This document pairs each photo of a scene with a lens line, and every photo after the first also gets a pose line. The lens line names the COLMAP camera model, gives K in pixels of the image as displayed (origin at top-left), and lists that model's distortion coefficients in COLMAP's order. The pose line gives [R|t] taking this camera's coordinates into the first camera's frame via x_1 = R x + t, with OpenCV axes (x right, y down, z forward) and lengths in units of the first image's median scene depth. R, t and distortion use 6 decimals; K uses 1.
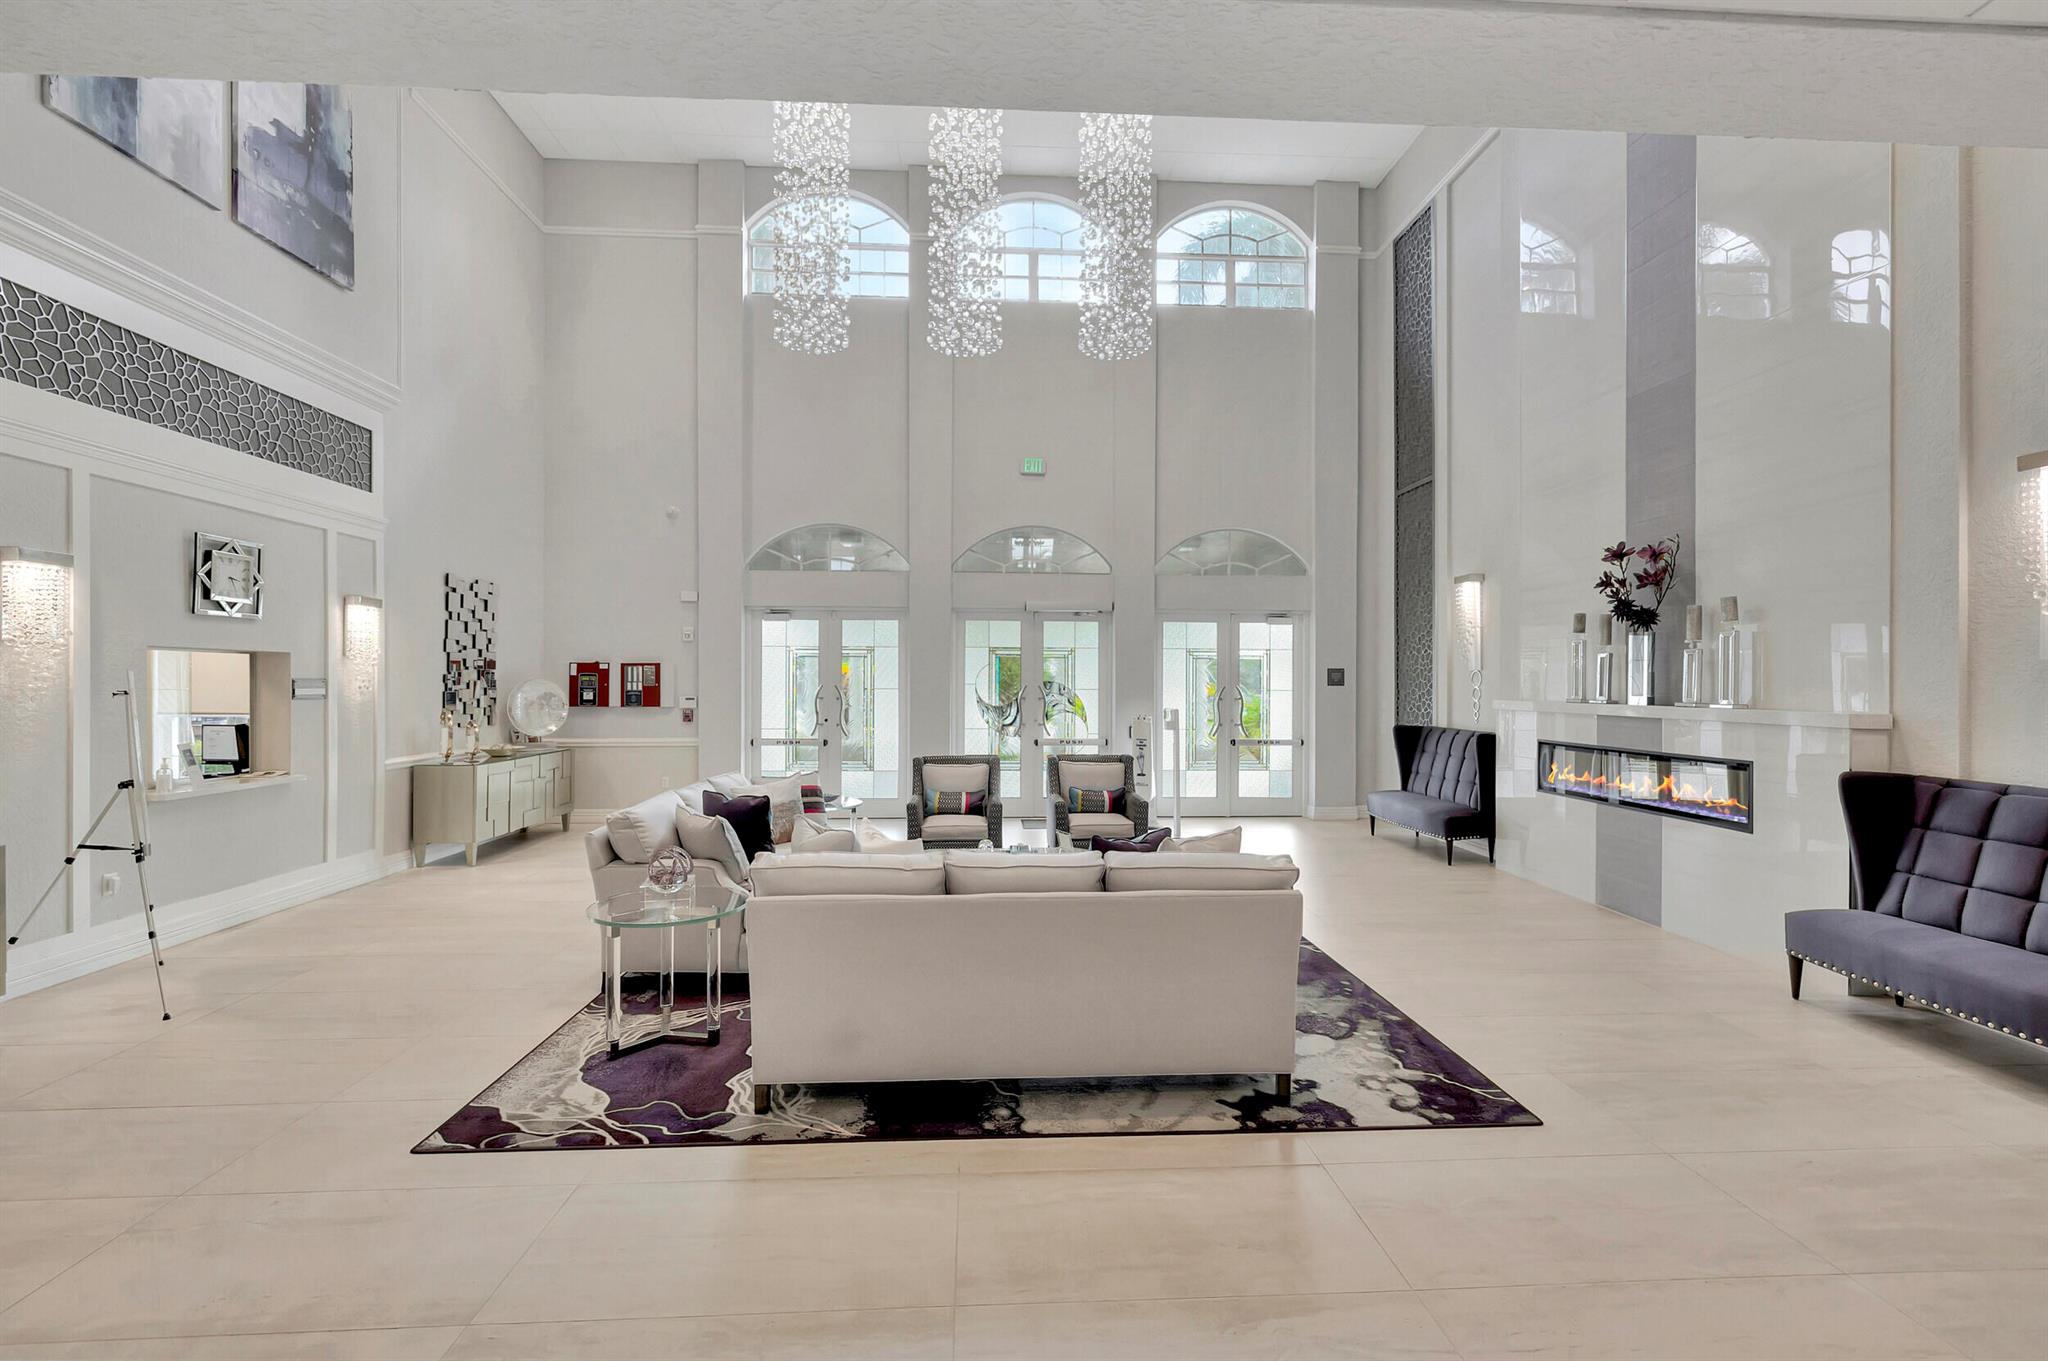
lens RADIAL K [[864.8, 0, 1024.0], [0, 864.8, 680.5], [0, 0, 1]] dist [0.004525, 0.000142]
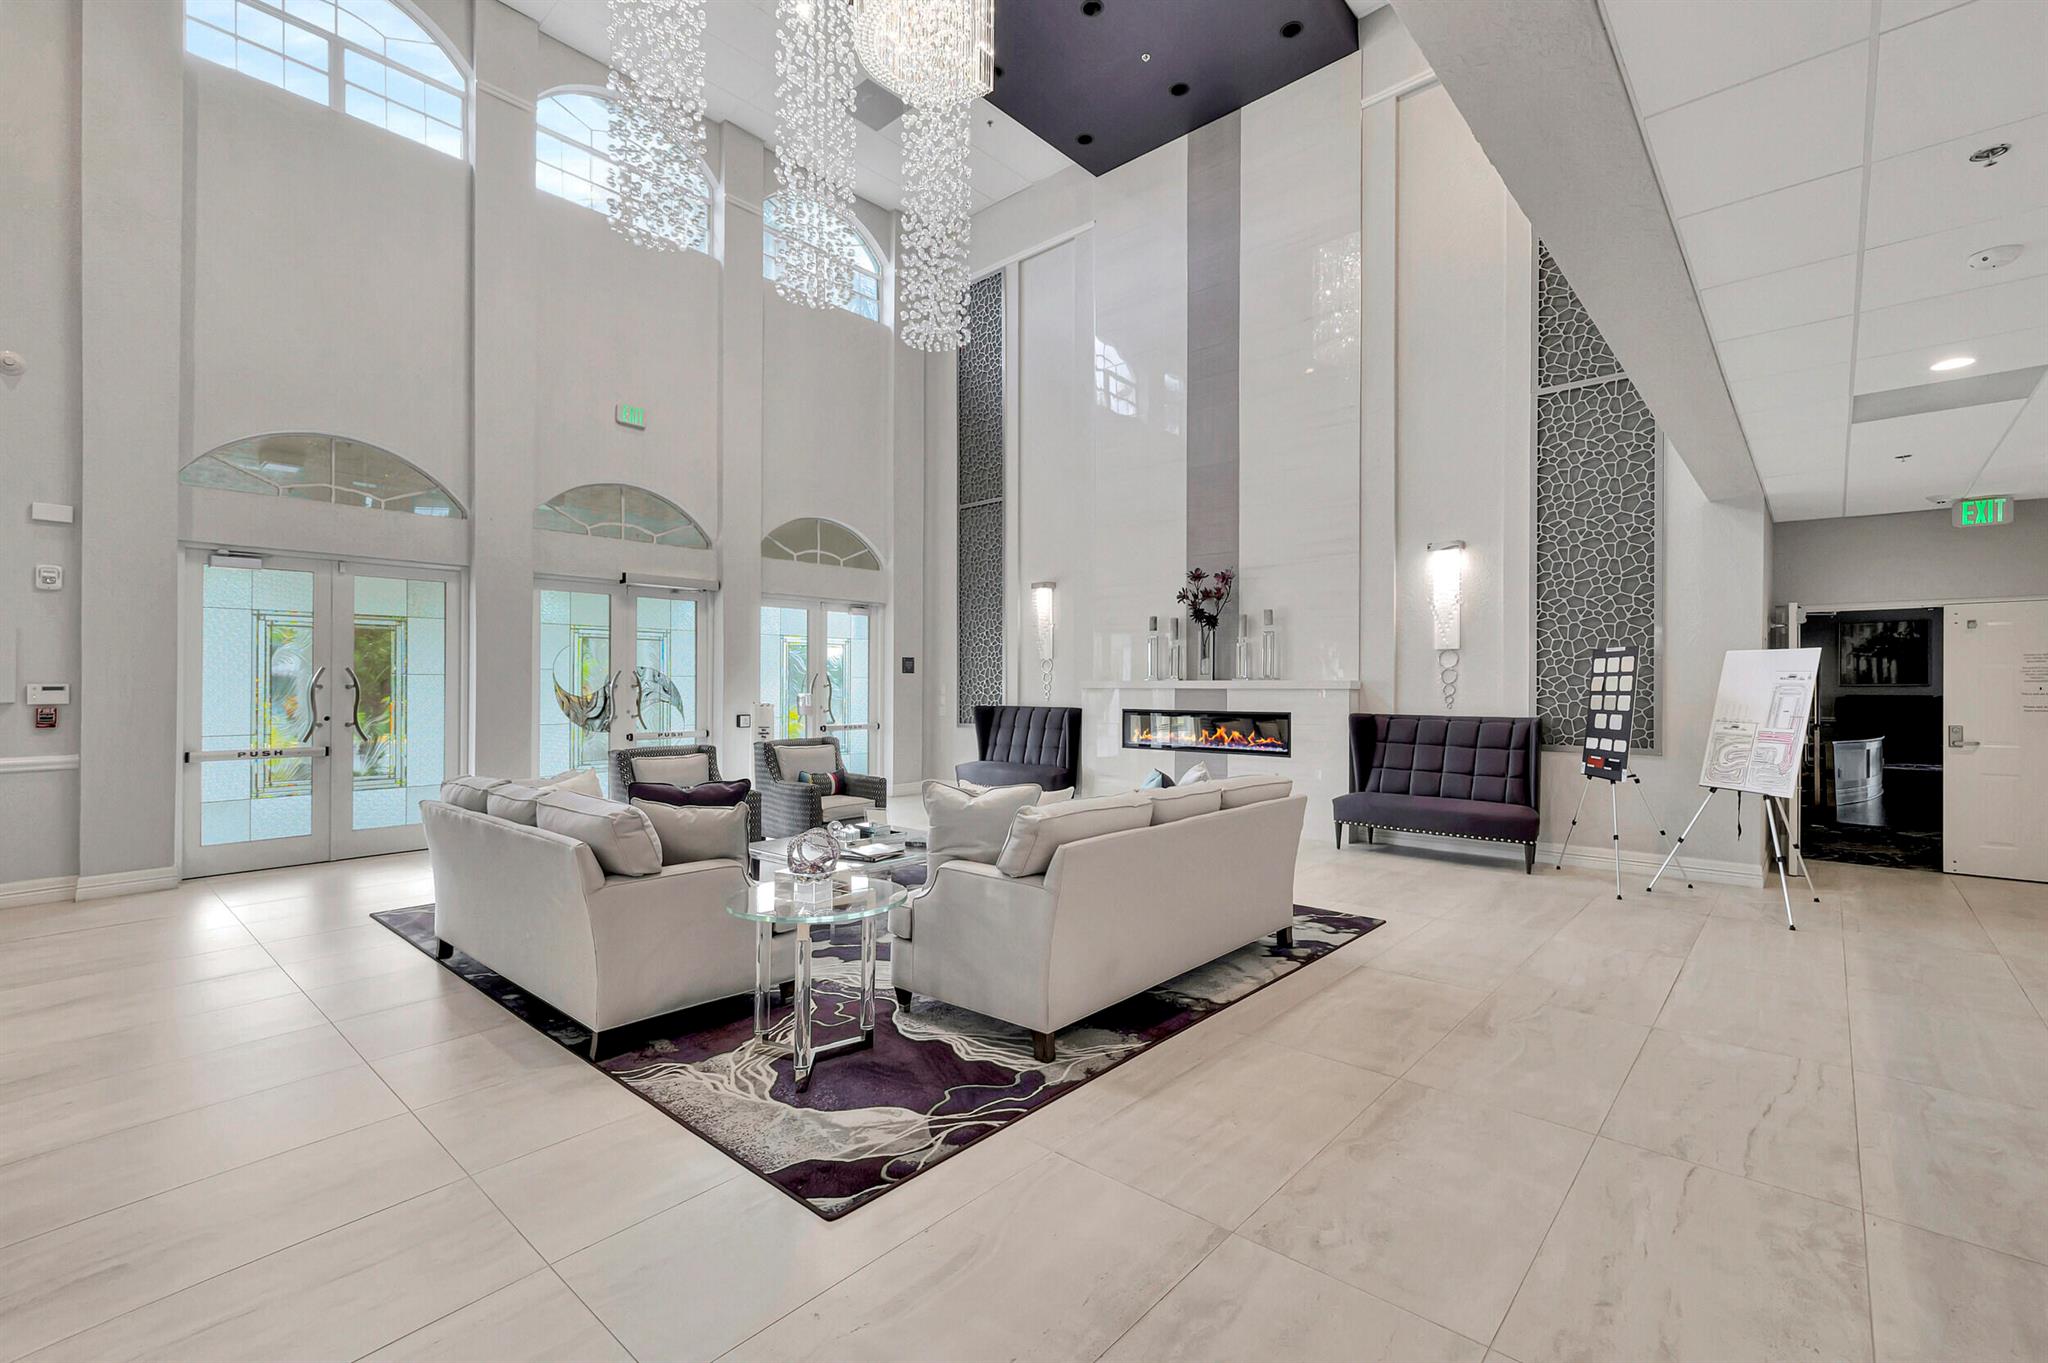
lens RADIAL K [[893.3, 0, 1024.0], [0, 893.3, 681.5], [0, 0, 1]] dist [0.024046, 0.000071]
pose [[0.705564, -0.001564, 0.708645, -0.666963], [0.002997, 0.999995, -0.000777, 0.034756], [-0.708640, 0.002672, 0.705565, 0.174503]]
